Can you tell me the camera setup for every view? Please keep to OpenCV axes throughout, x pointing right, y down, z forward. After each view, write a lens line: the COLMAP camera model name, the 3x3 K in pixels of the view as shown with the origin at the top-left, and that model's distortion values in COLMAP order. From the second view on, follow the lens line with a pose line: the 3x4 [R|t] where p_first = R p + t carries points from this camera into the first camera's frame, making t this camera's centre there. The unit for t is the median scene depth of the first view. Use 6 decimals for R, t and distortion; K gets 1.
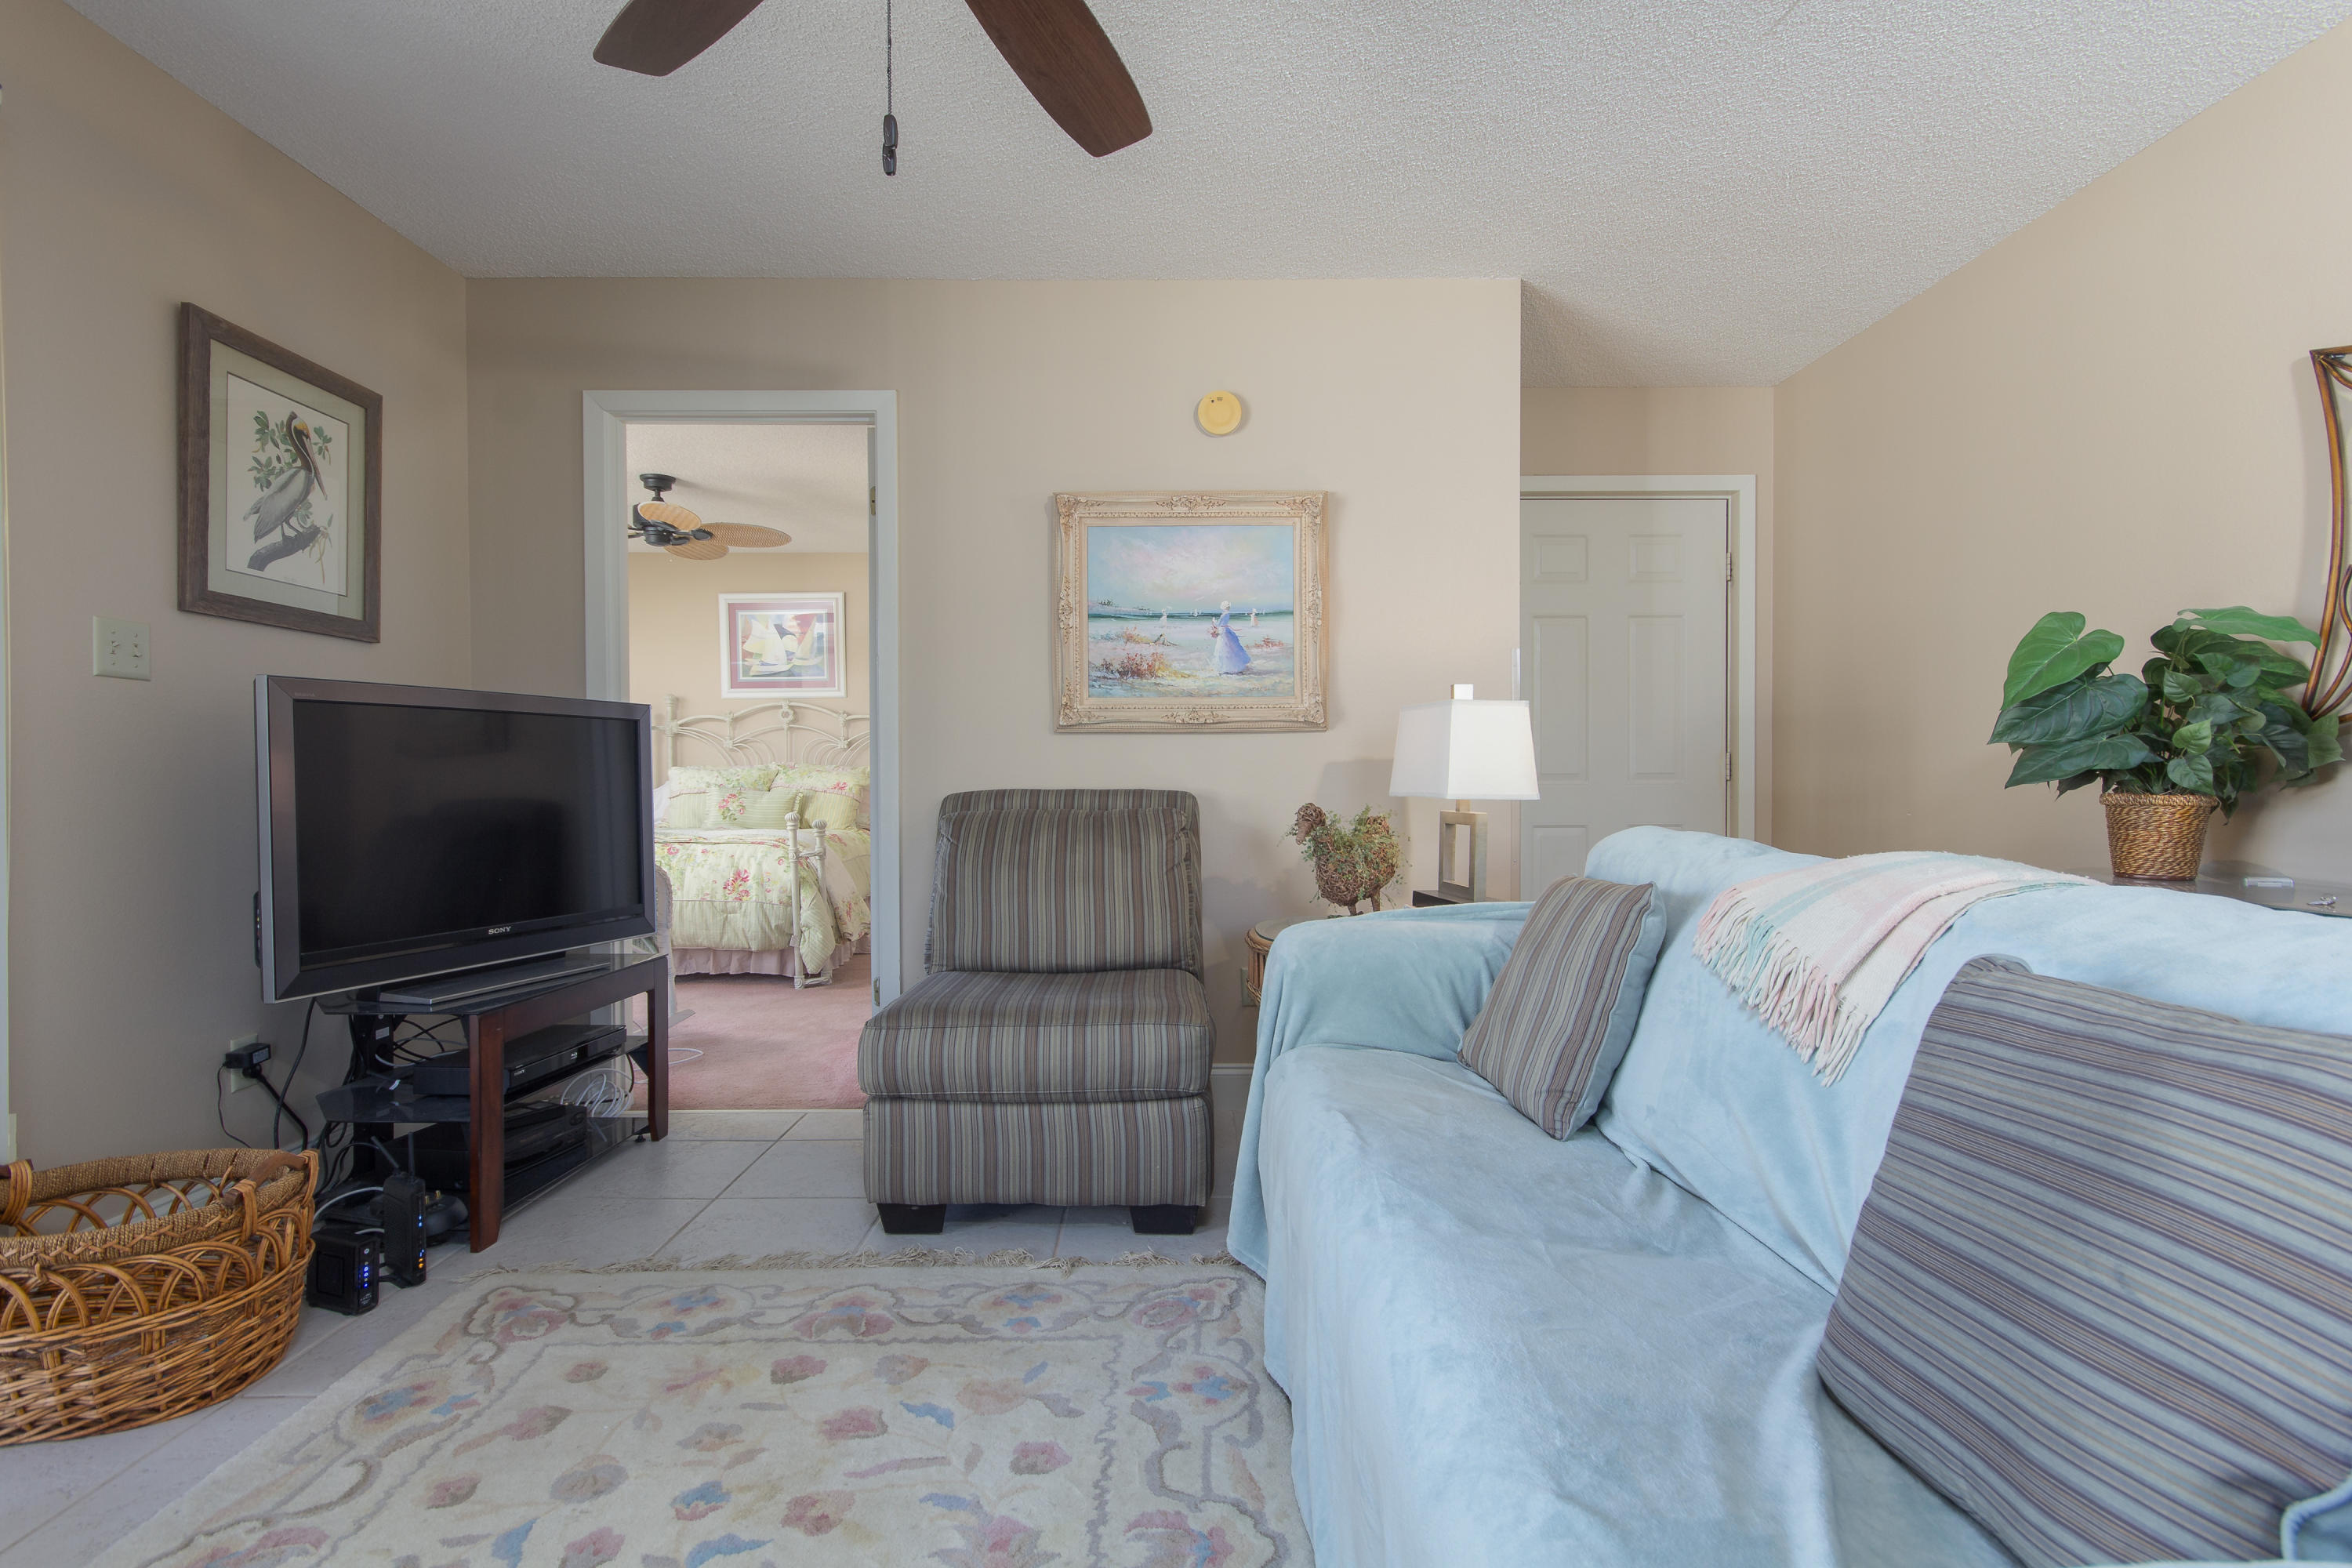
lens RADIAL K [[1109.1, 0, 1174.4], [0, 1109.1, 782.1], [0, 0, 1]] dist [0.000164, 0.000017]
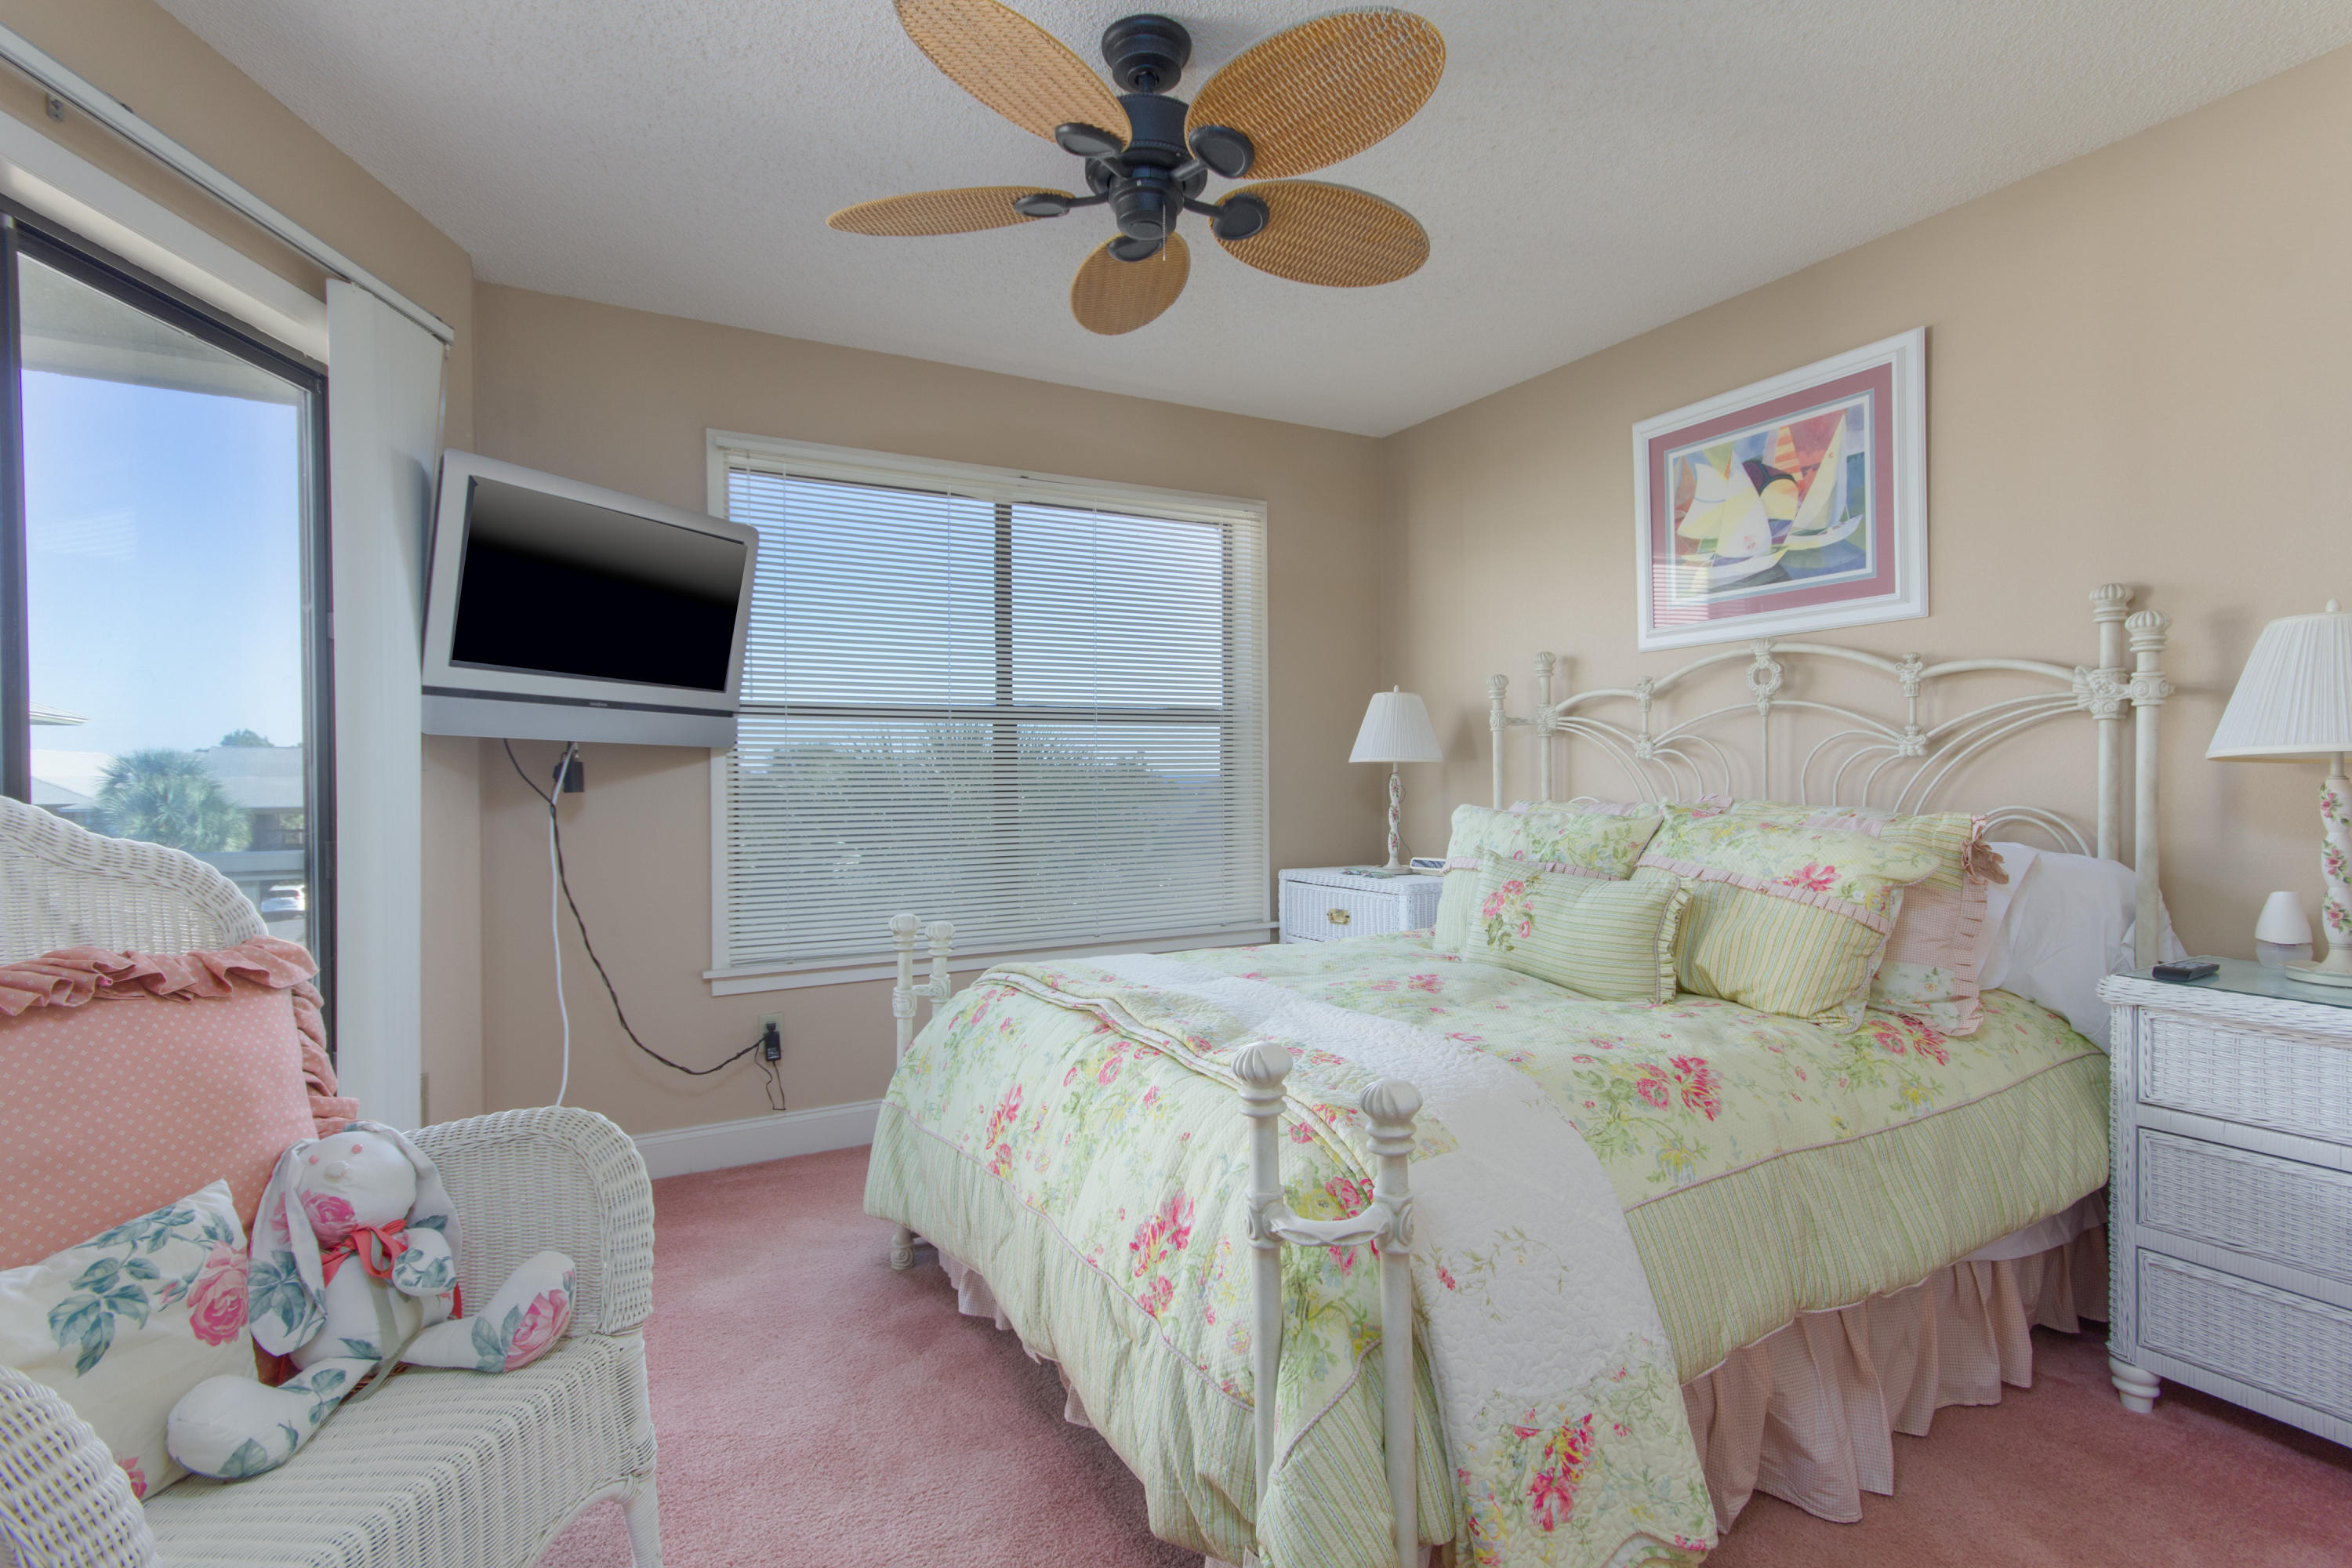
lens RADIAL K [[1109.1, 0, 1175.9], [0, 1109.1, 777.5], [0, 0, 1]] dist [0.000164, 0.000017]
pose [[0.478403, 0.008826, -0.878096, -0.093612], [-0.004736, 0.999961, 0.007471, -0.024908], [0.878128, 0.000584, 0.478426, 0.611008]]
